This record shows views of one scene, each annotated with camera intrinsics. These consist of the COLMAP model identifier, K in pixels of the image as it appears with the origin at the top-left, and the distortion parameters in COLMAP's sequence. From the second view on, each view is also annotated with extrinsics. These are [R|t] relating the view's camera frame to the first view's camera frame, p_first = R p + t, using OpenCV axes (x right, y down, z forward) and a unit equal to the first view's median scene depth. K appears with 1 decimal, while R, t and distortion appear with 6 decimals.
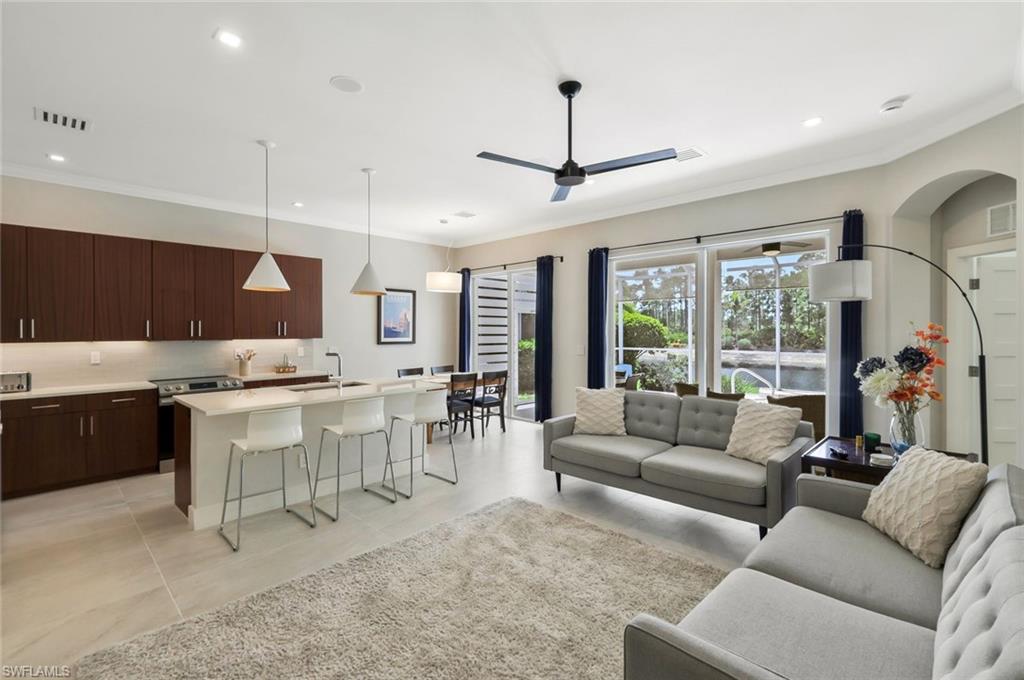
lens RADIAL K [[459.2, 0, 508.2], [0, 459.2, 328.5], [0, 0, 1]] dist [0.002253, 0.000276]
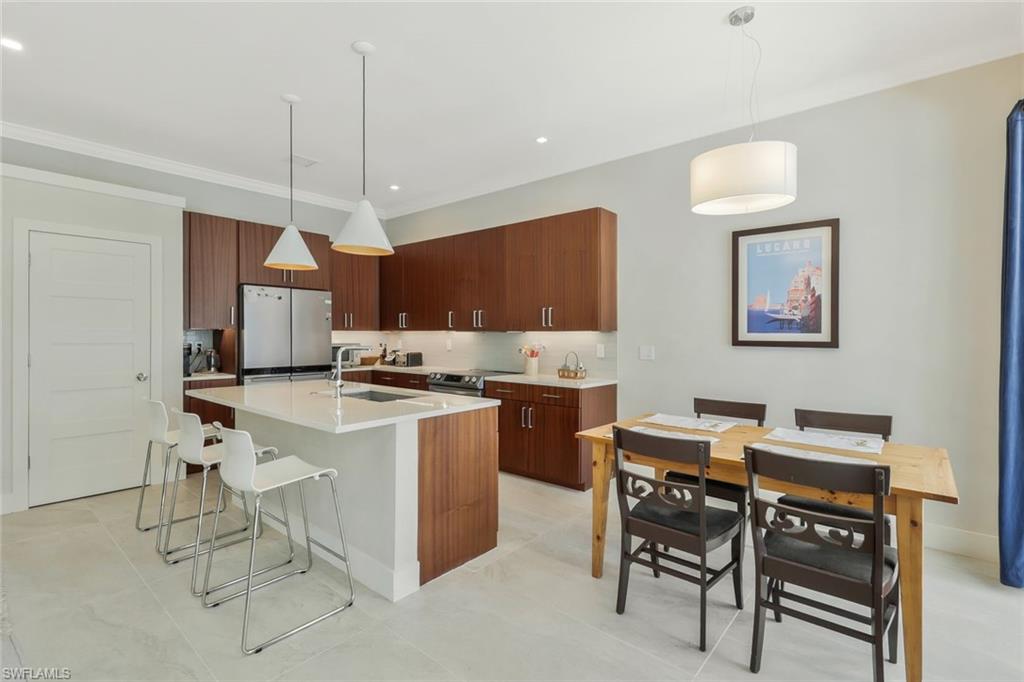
lens RADIAL K [[470.0, 0, 514.9], [0, 470.0, 333.3], [0, 0, 1]] dist [0.001583, 0.000335]
pose [[0.073076, 0.004385, -0.997317, 0.292722], [-0.000799, 0.999990, 0.004338, 0.026947], [0.997326, 0.000480, 0.073078, 1.028354]]
